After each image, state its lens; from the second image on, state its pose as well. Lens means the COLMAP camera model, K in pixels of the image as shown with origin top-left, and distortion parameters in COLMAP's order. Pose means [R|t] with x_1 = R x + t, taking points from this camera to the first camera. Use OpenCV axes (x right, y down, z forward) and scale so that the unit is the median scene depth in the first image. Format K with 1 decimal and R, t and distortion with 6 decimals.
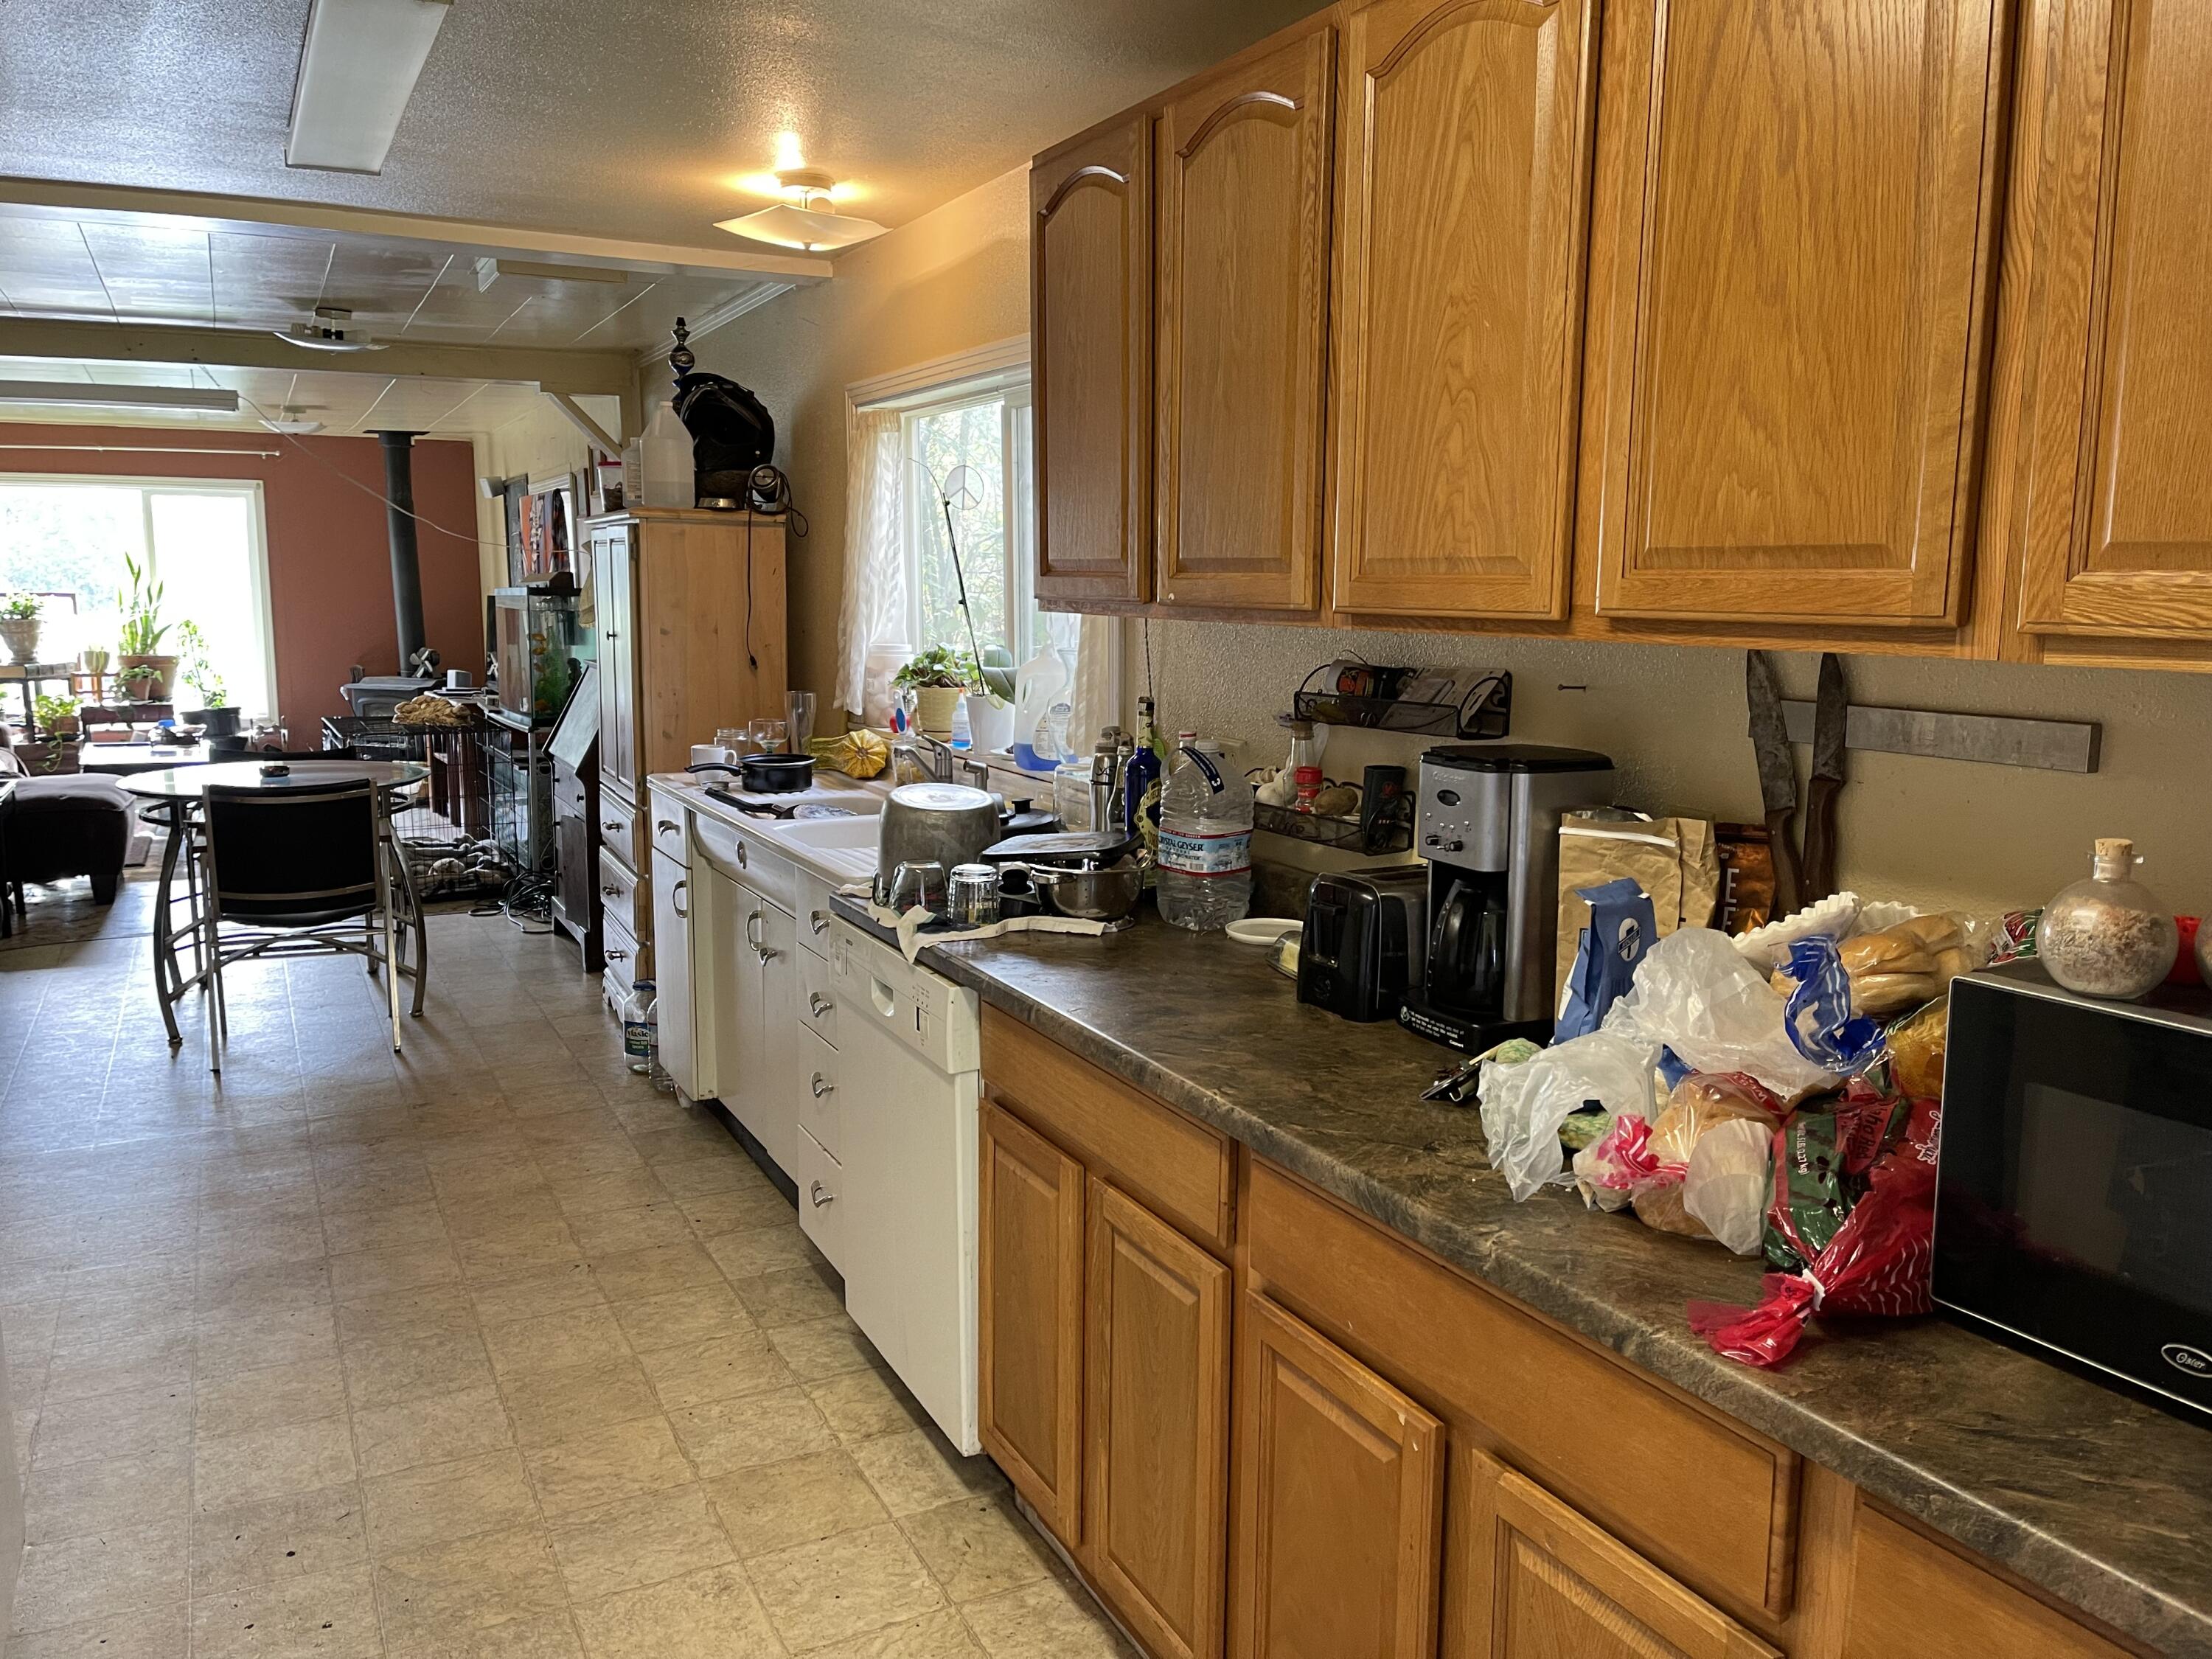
lens RADIAL K [[1692.8, 0, 1098.8], [0, 1692.8, 841.5], [0, 0, 1]] dist [0.069637, -0.069719]
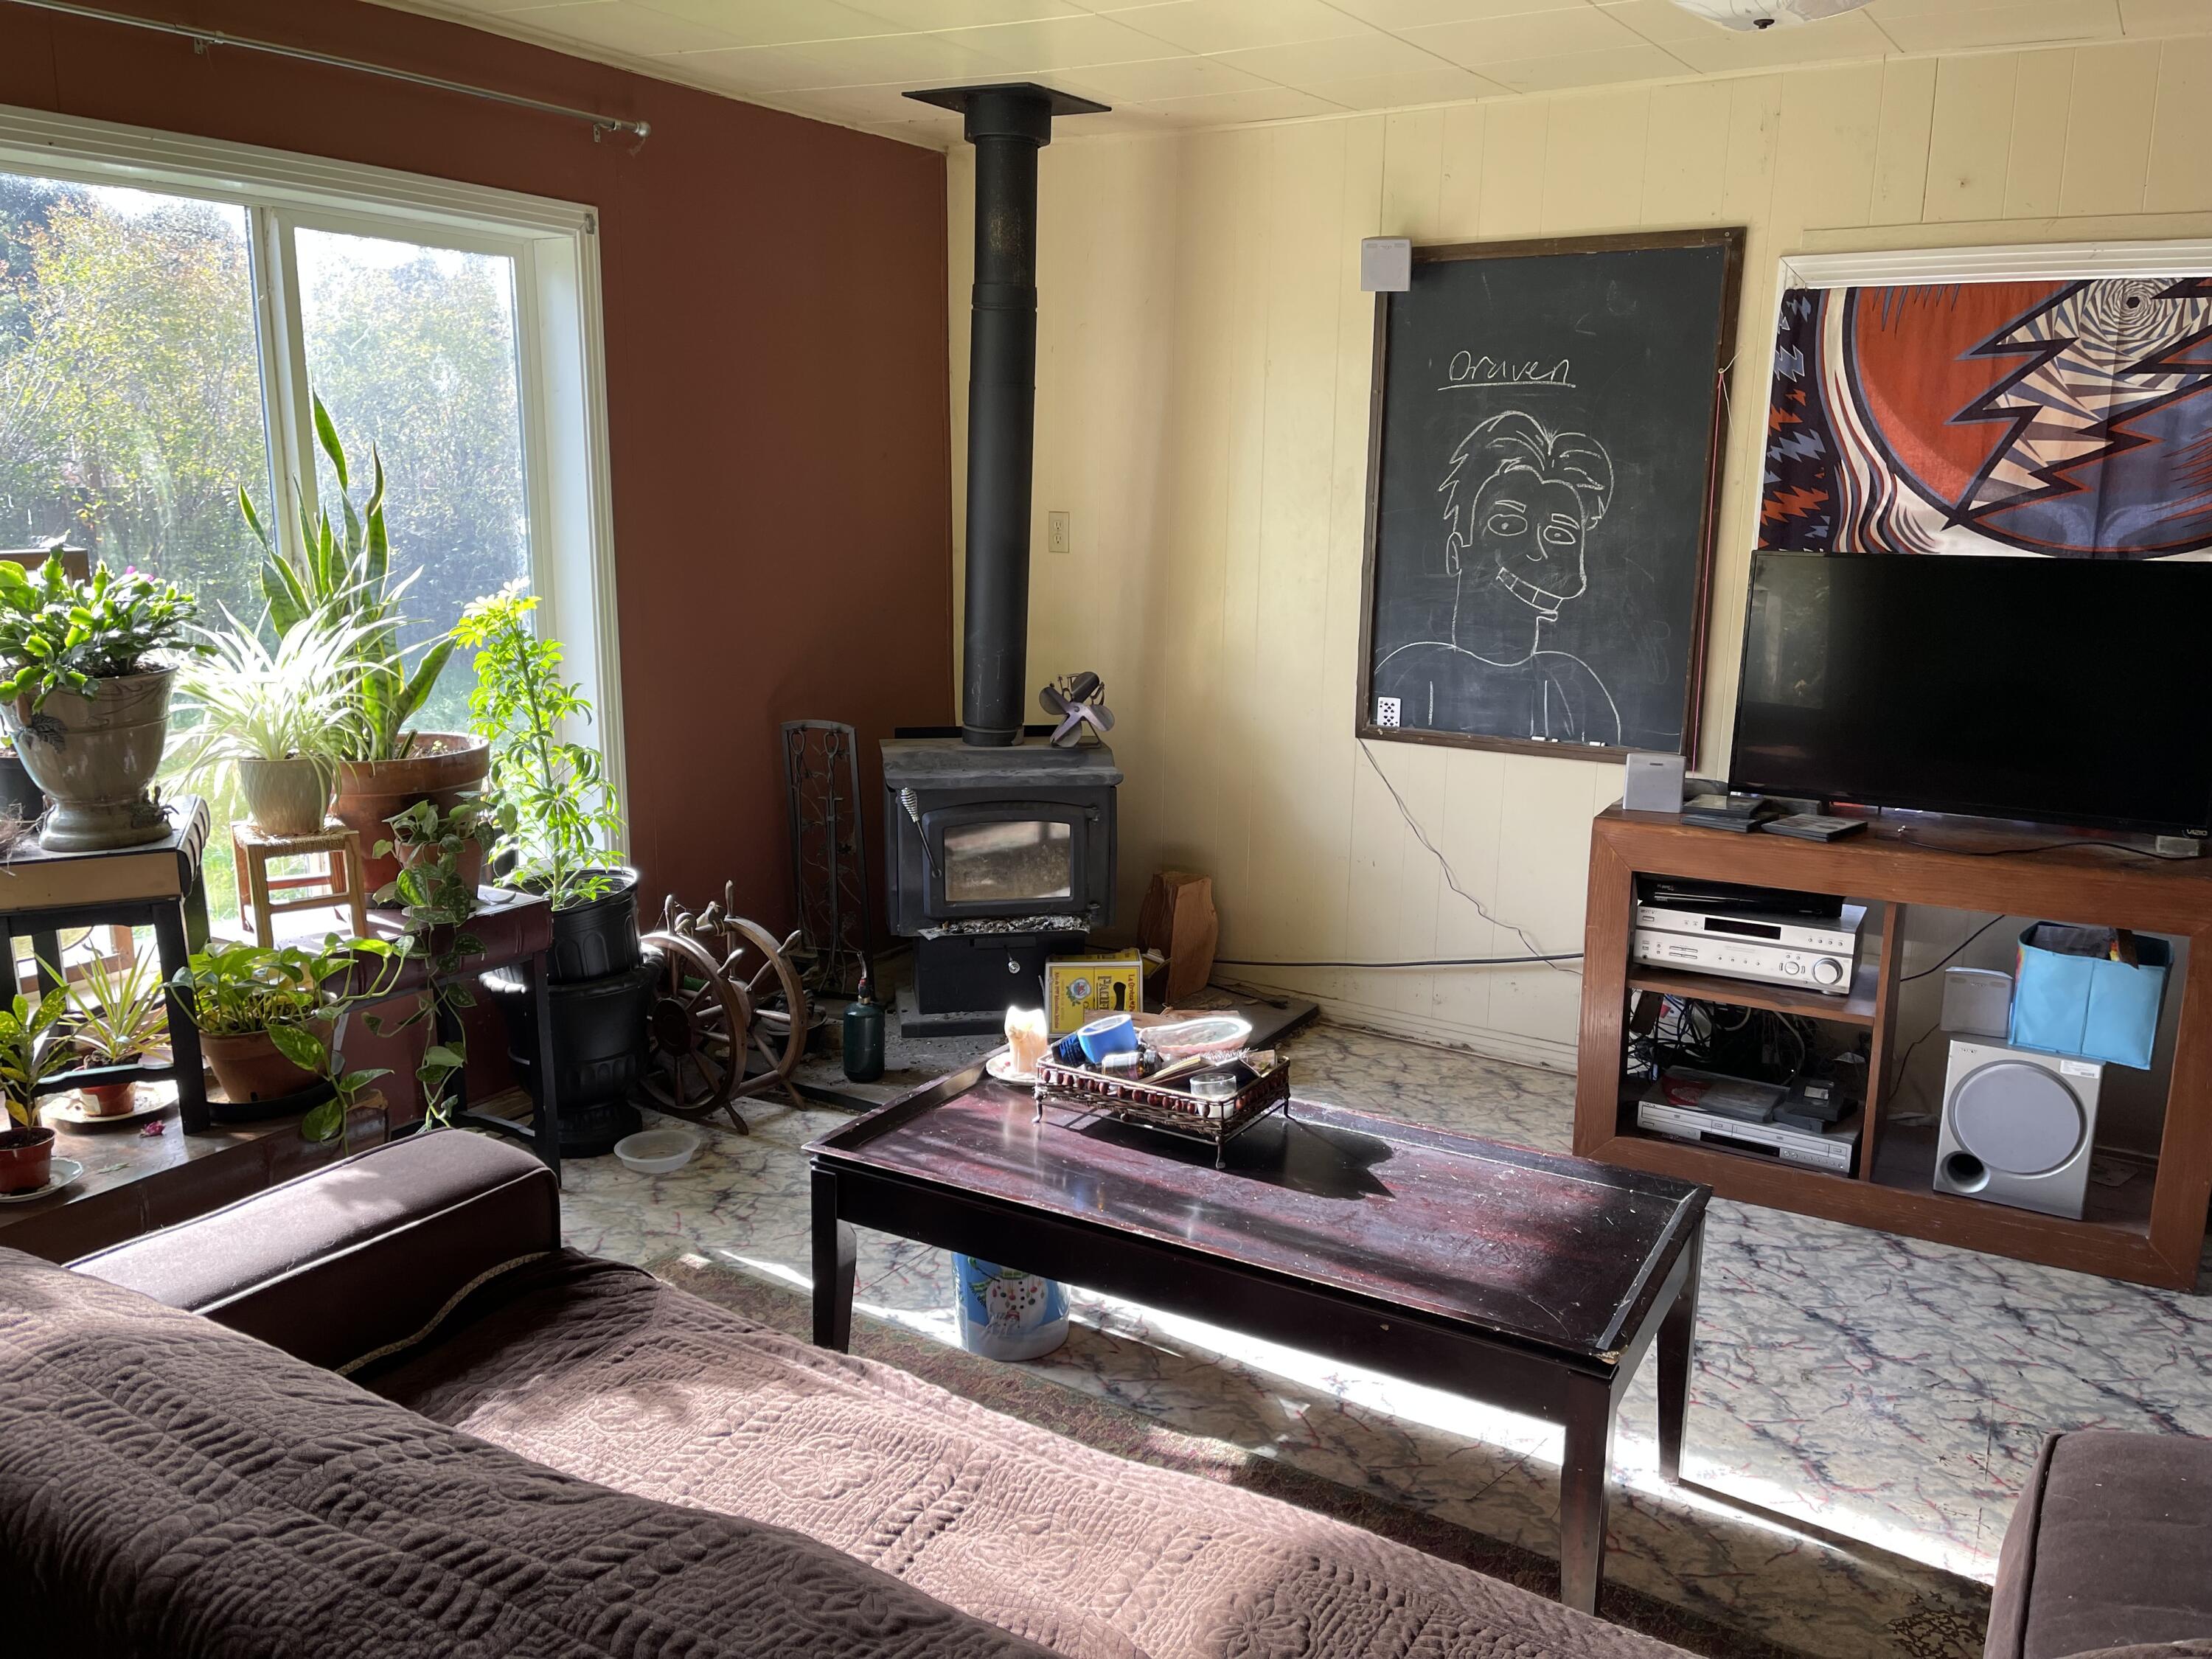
lens RADIAL K [[1692.8, 0, 1098.8], [0, 1692.8, 841.5], [0, 0, 1]] dist [0.069637, -0.069719]
pose [[0.855203, -0.111044, 0.506258, -0.967619], [0.071072, 0.992677, 0.097677, -0.181846], [-0.513397, -0.047553, 0.856833, 1.065354]]
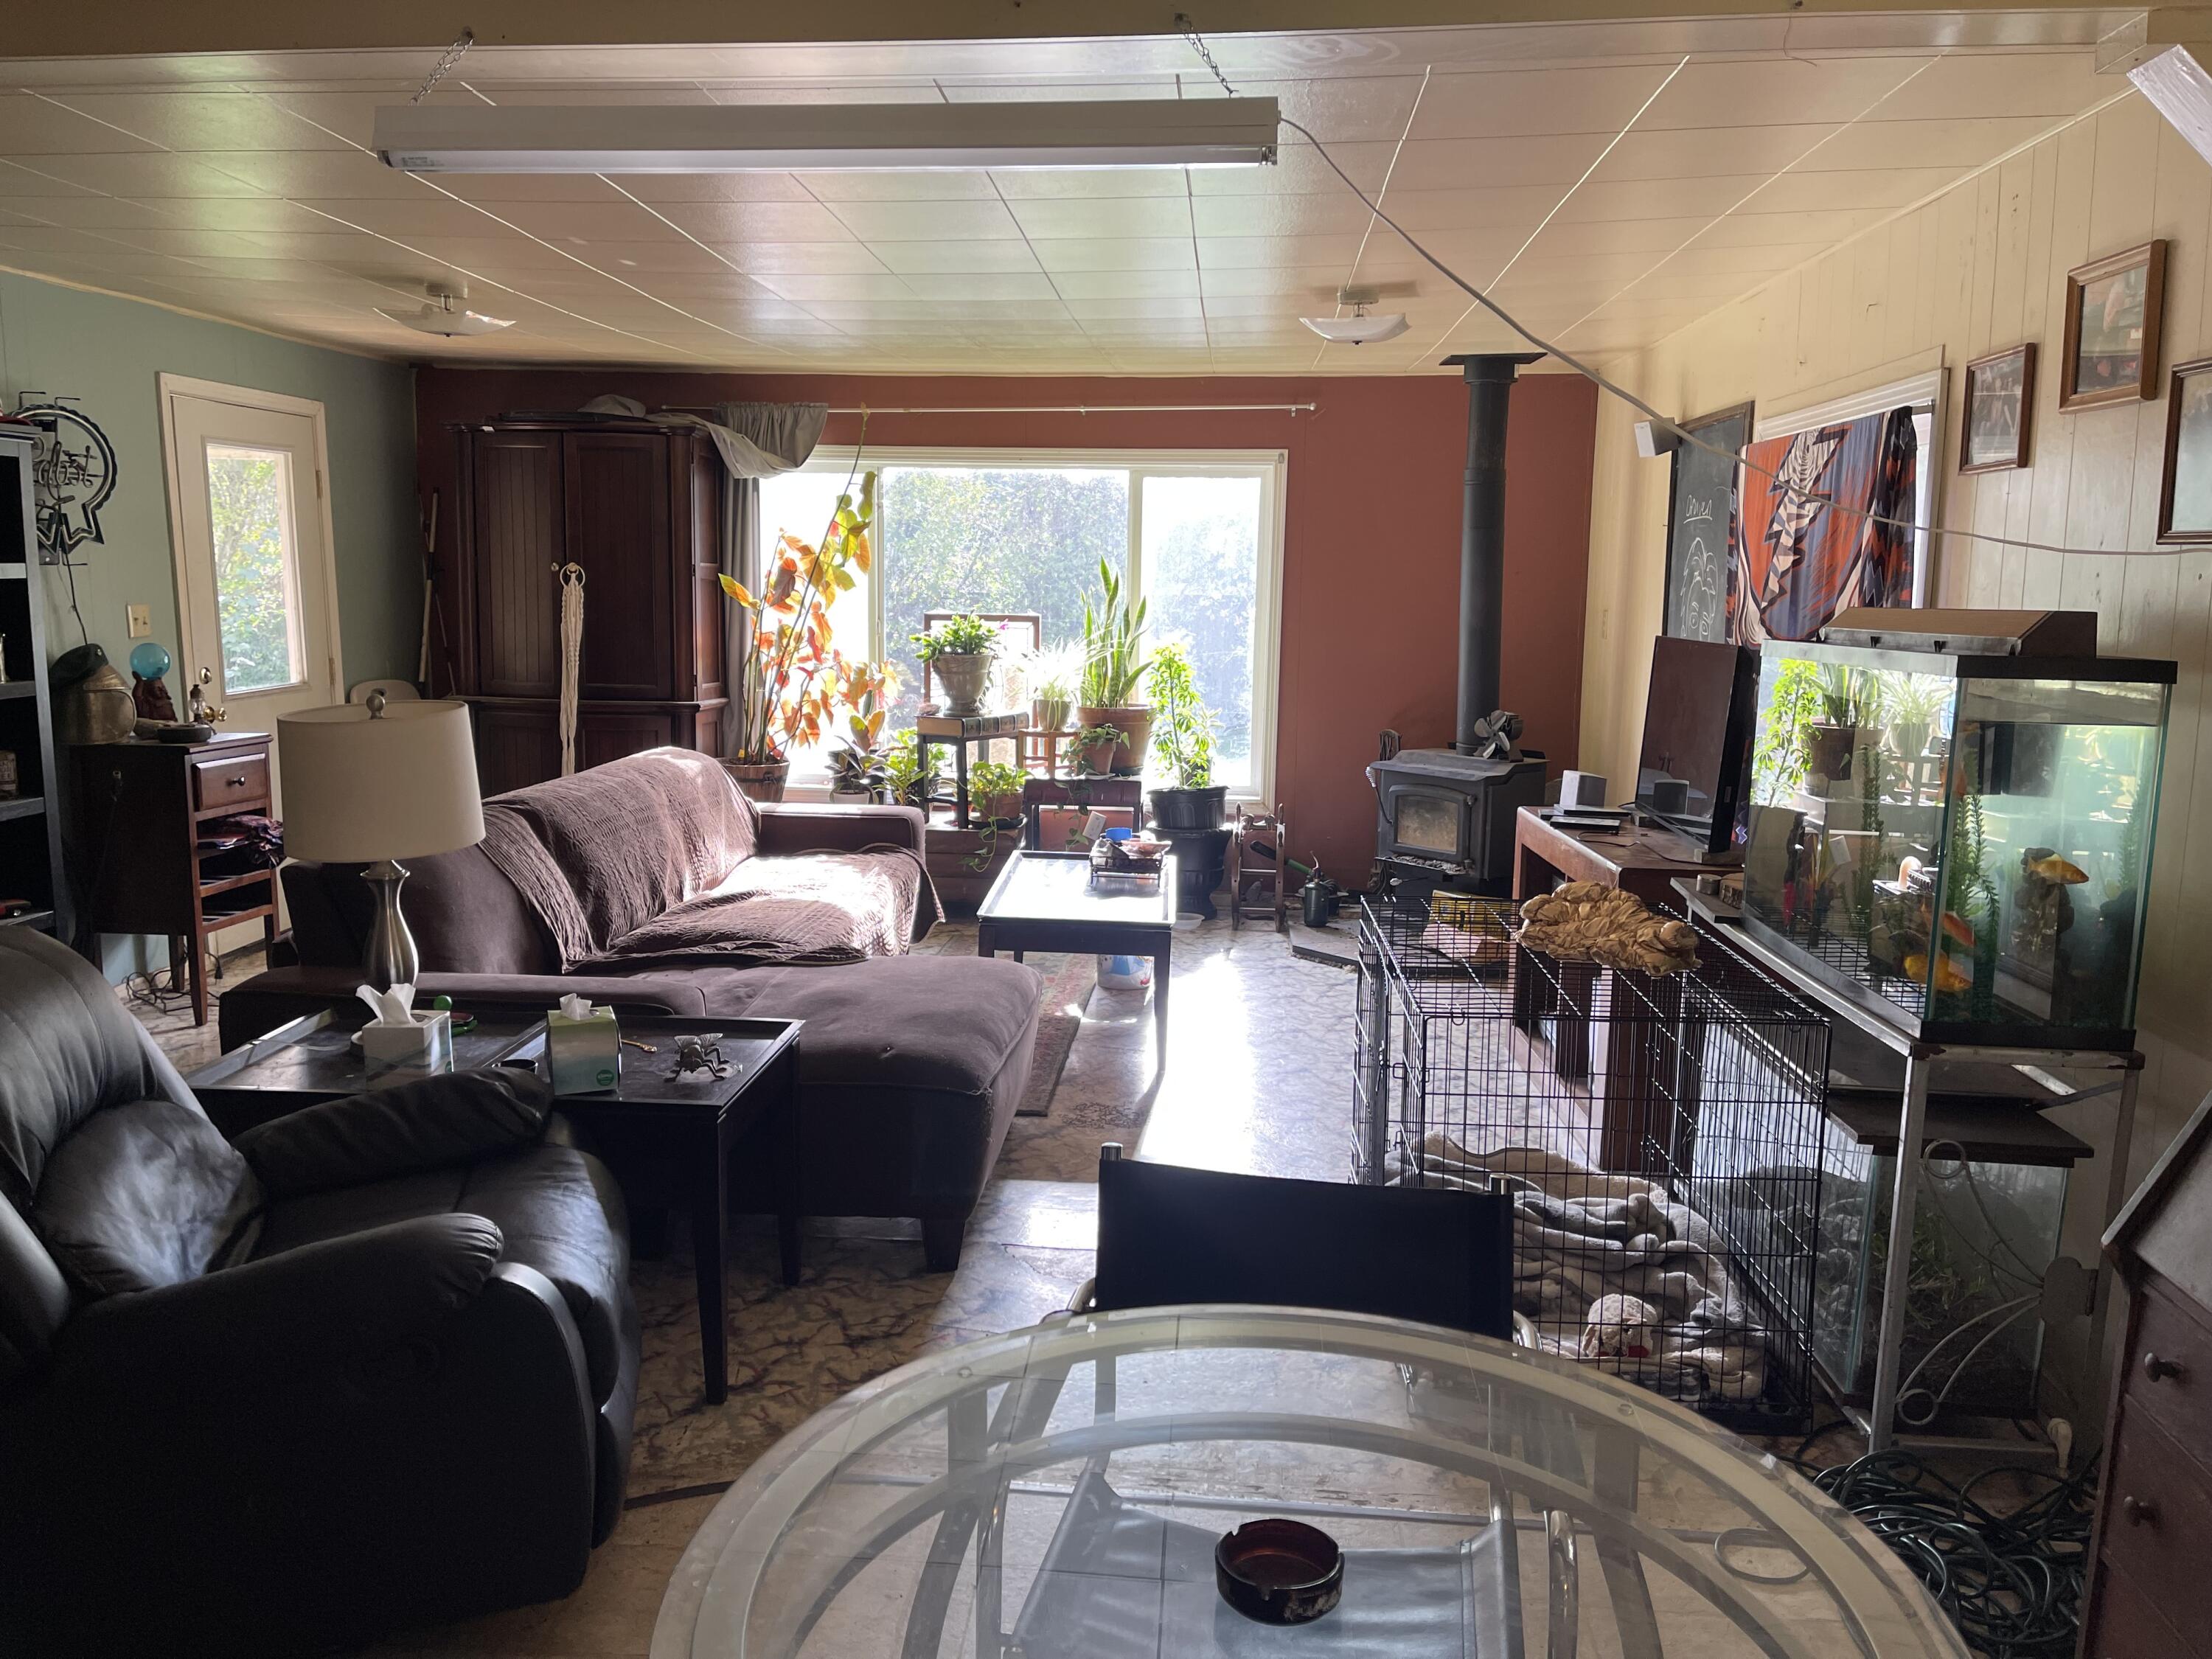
lens RADIAL K [[1692.8, 0, 1098.8], [0, 1692.8, 841.5], [0, 0, 1]] dist [0.069637, -0.069719]
pose [[0.854382, 0.085093, -0.512631, -0.325275], [-0.084679, 0.996114, 0.024217, -0.112263], [0.512699, 0.022719, 0.858268, 0.654301]]
